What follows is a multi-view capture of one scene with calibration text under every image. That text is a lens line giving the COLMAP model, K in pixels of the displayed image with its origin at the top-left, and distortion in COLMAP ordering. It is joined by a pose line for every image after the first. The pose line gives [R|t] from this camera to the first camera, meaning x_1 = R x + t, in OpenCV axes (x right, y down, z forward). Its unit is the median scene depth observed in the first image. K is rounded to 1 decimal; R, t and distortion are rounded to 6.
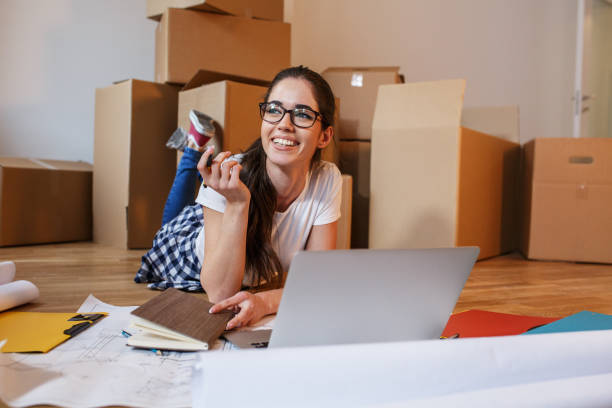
lens RADIAL K [[581.9, 0, 301.7], [0, 581.9, 210.4], [0, 0, 1]] dist [-0.034271, 0.000000]
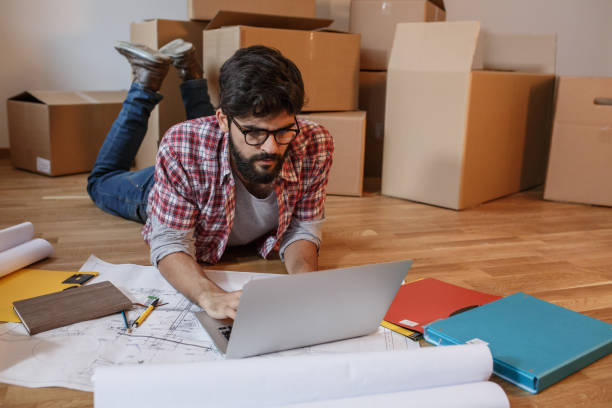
lens RADIAL K [[581.9, 0, 301.9], [0, 581.9, 204.8], [0, 0, 1]] dist [-0.034271, 0.000000]
pose [[0.989266, 0.033419, -0.142251, 0.122243], [-0.005557, 0.981397, 0.191910, -0.099317], [0.146018, -0.189060, 0.971048, -0.039402]]
